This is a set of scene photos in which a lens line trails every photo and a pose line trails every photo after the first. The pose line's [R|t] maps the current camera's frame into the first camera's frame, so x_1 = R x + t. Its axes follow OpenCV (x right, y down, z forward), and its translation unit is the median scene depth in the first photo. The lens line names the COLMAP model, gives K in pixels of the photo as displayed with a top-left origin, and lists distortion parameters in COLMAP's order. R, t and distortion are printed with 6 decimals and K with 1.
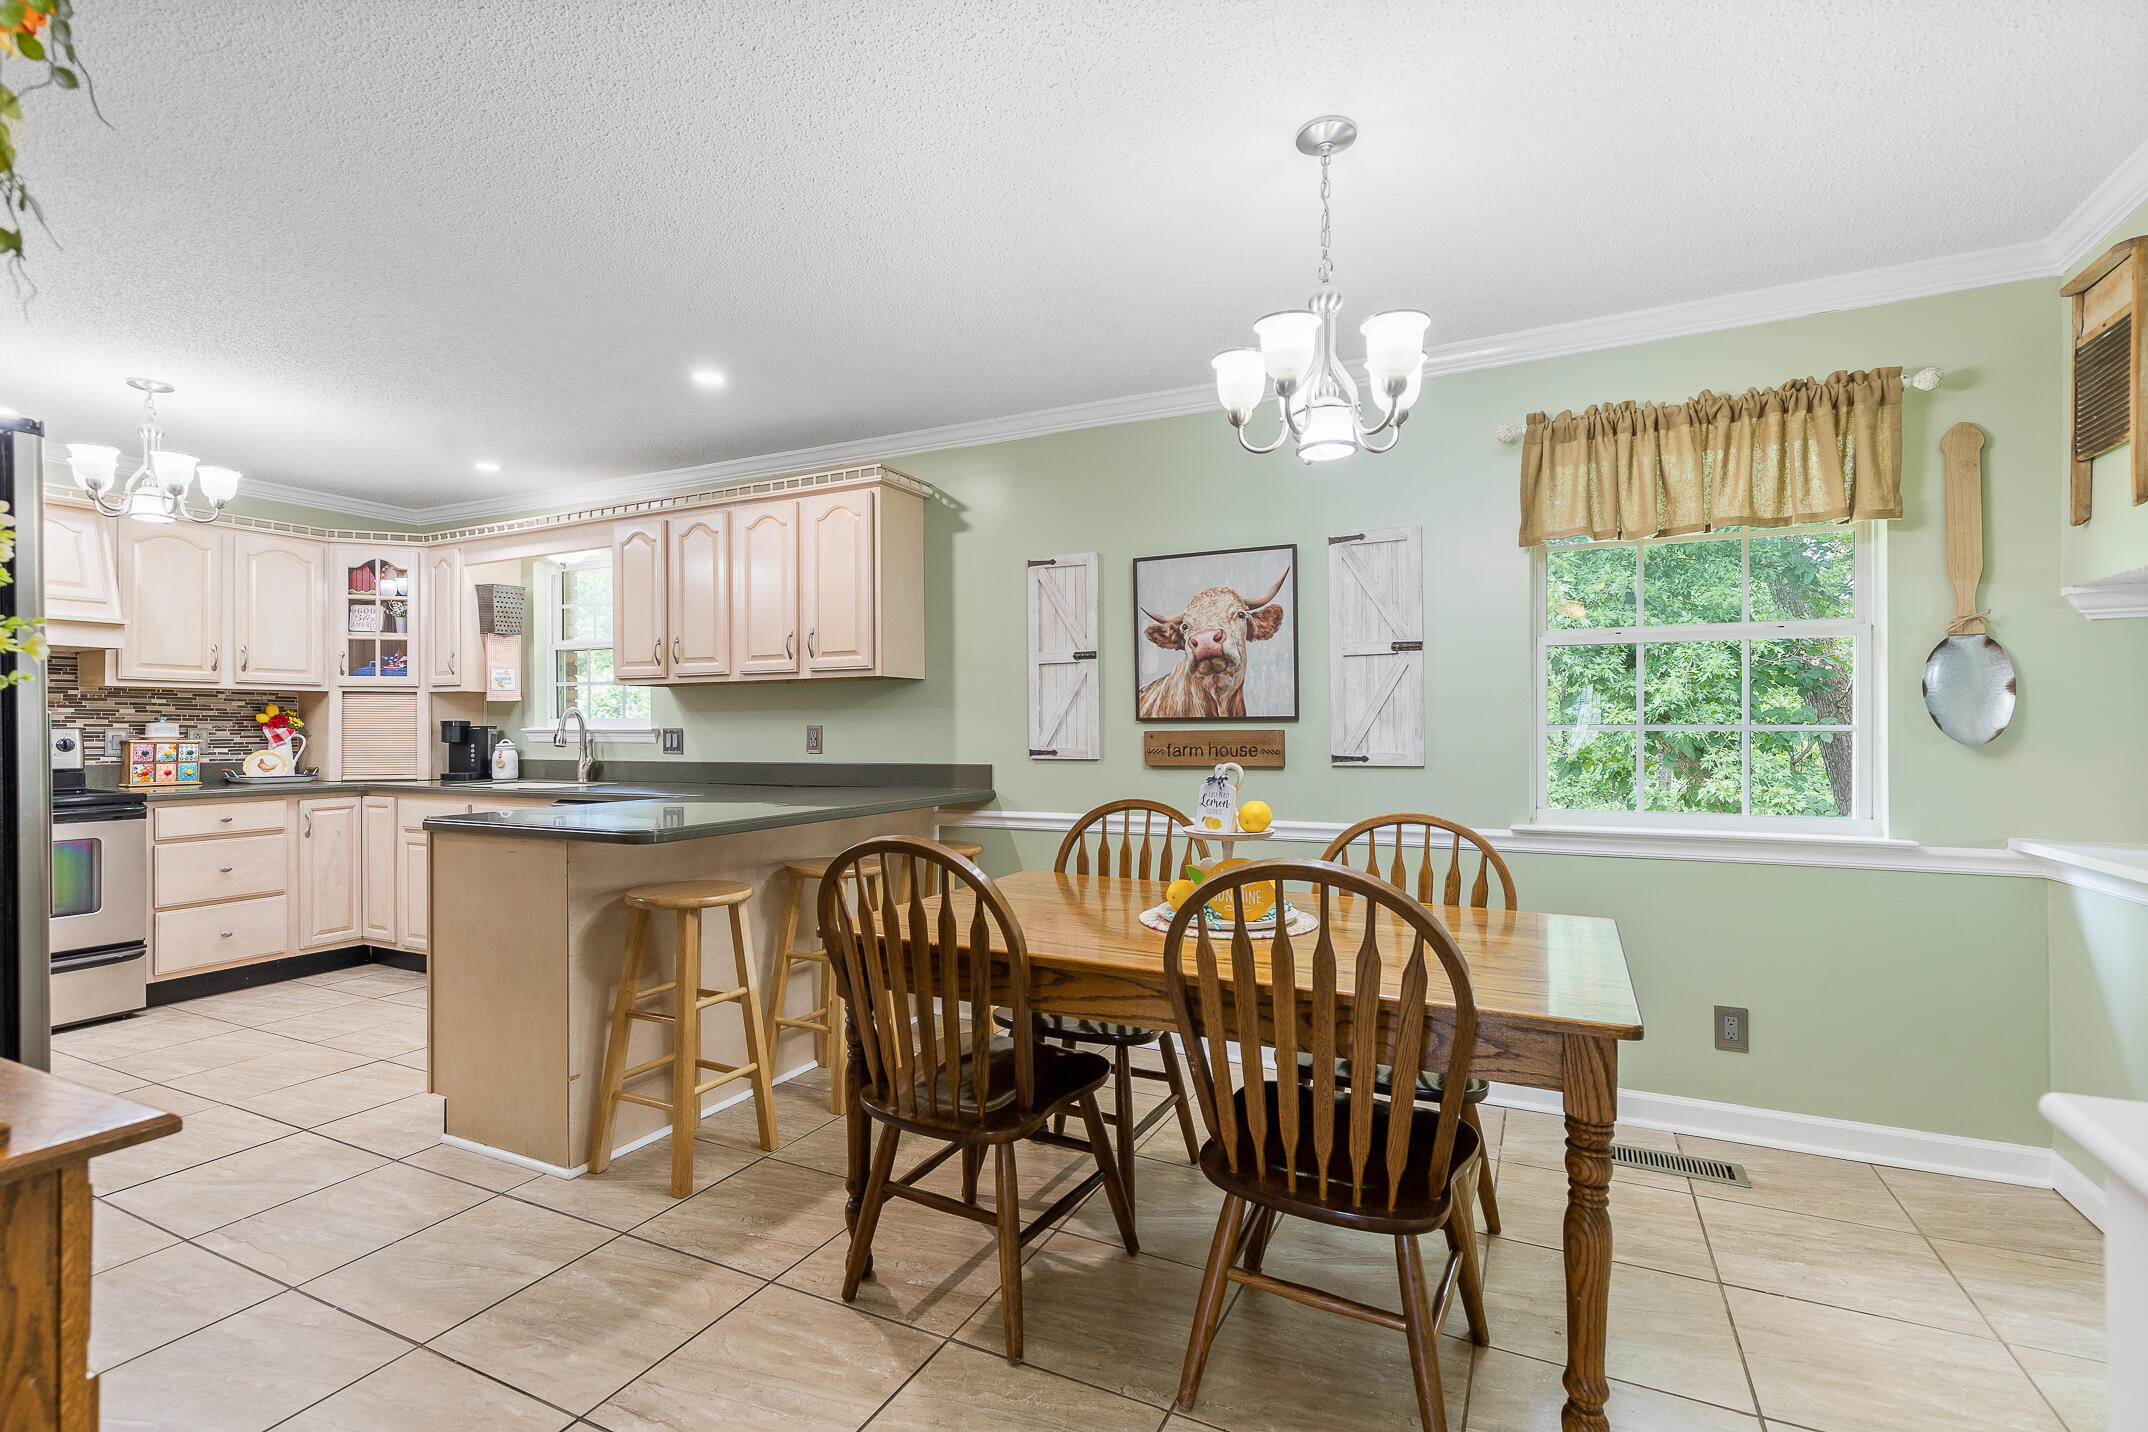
lens RADIAL K [[969.4, 0, 1082.9], [0, 969.4, 720.5], [0, 0, 1]] dist [0.003676, -0.000146]
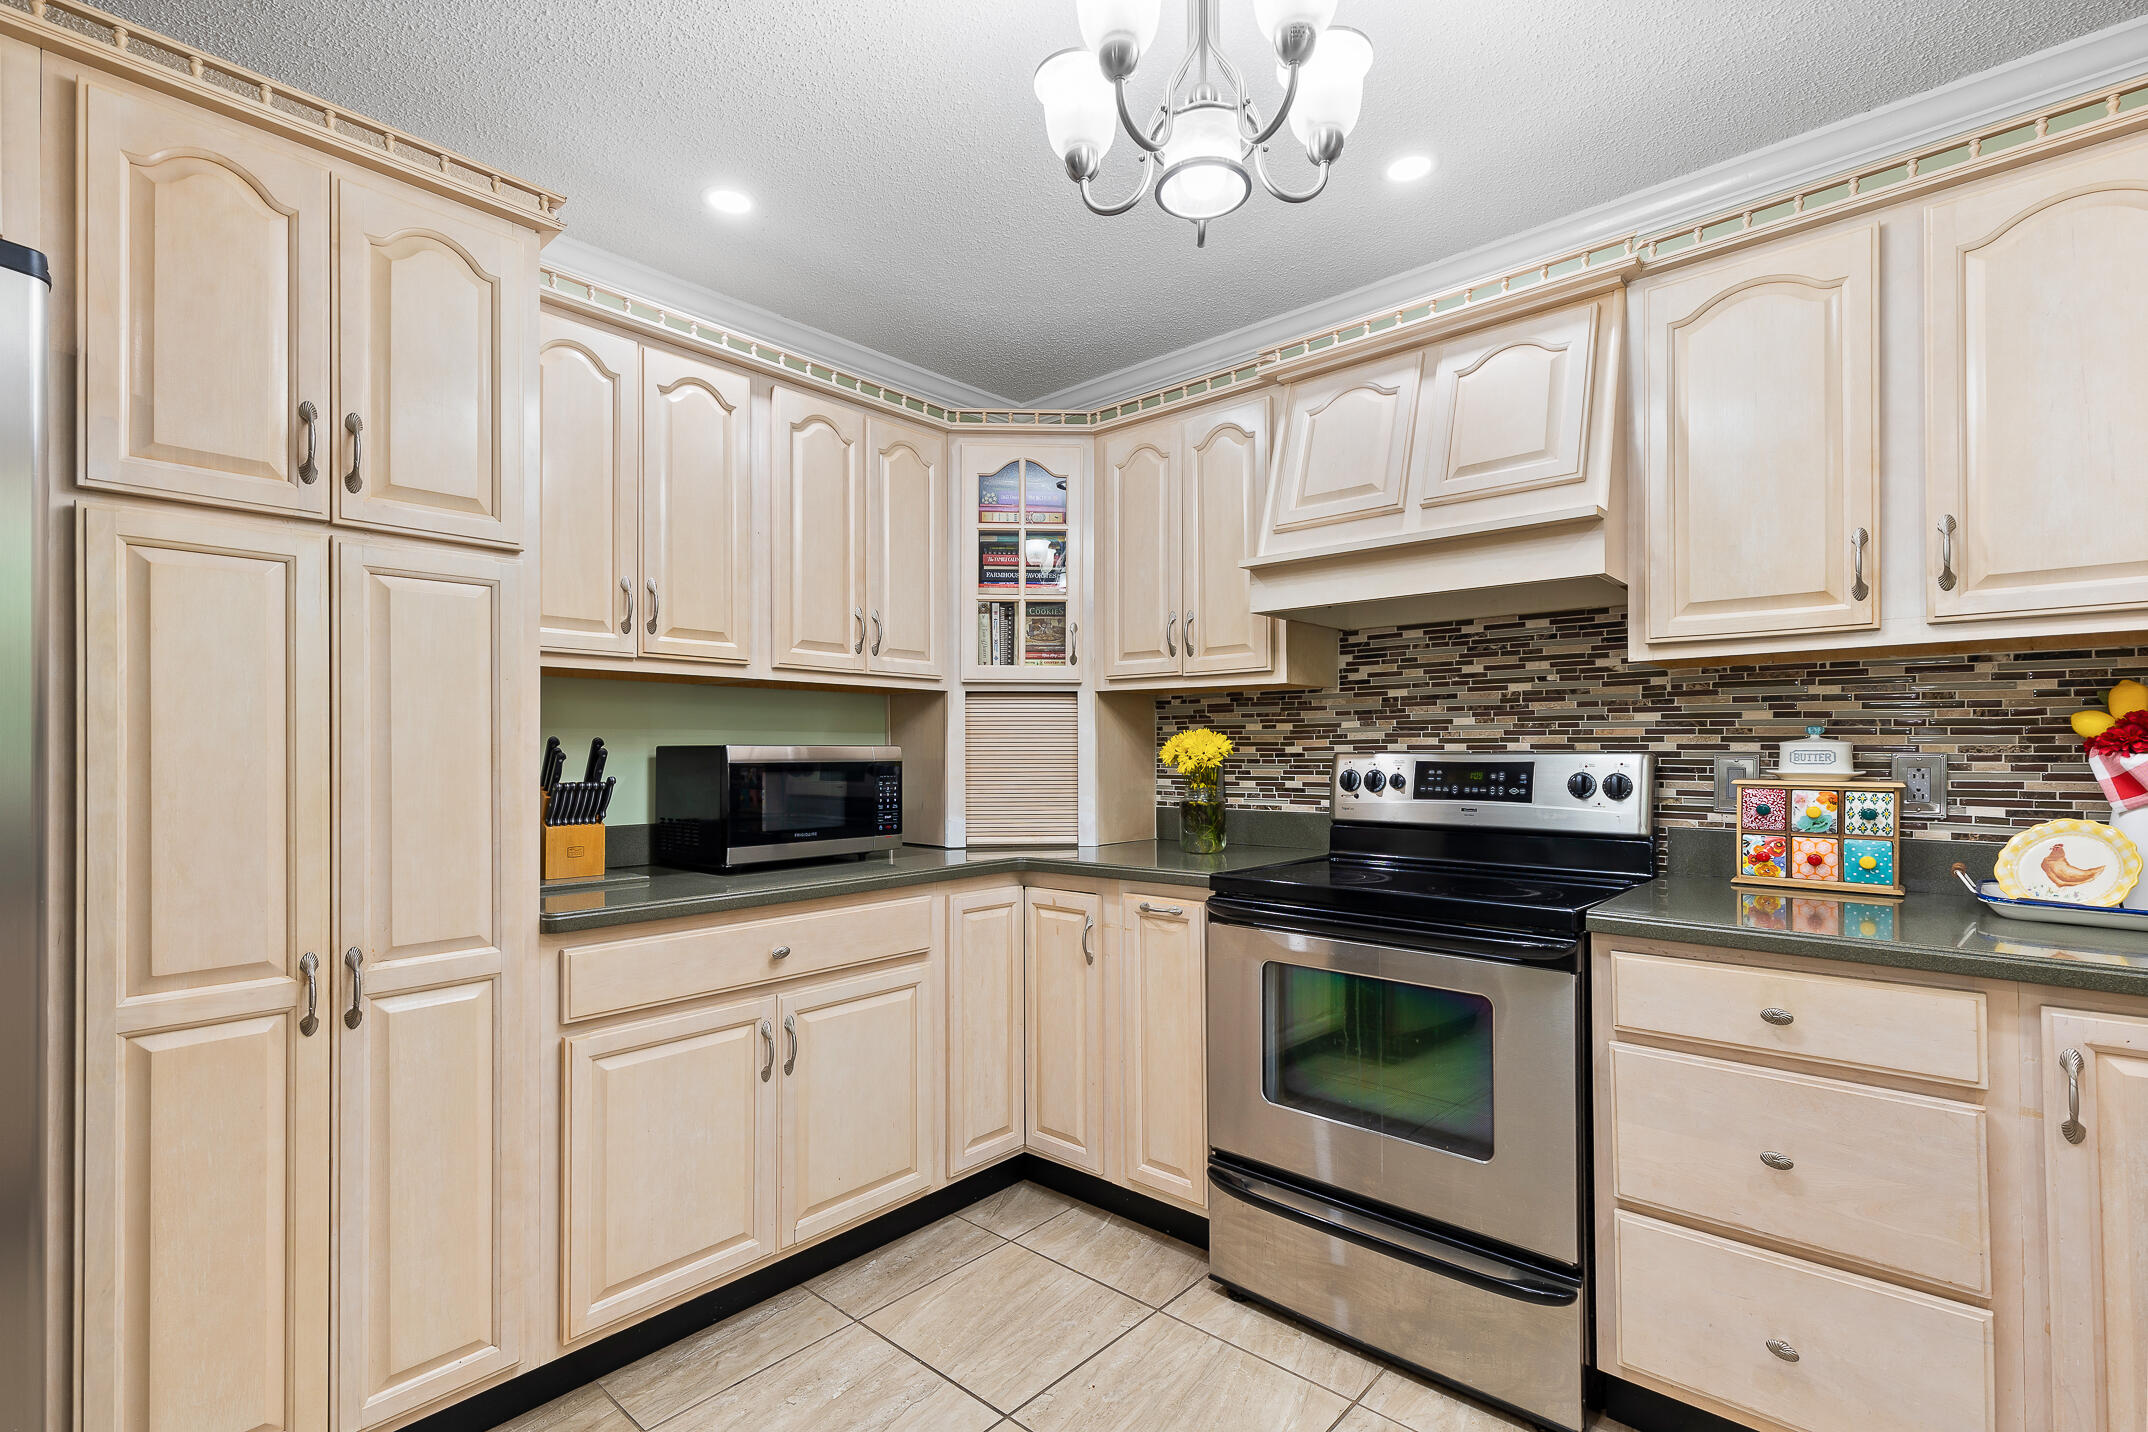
lens RADIAL K [[982.7, 0, 1069.9], [0, 982.7, 746.4], [0, 0, 1]] dist [0.004972, -0.000291]
pose [[-0.273691, -0.001812, -0.961816, -0.507641], [0.009285, 0.999947, -0.004525, 0.004482], [0.961773, -0.010169, -0.273659, 0.918449]]
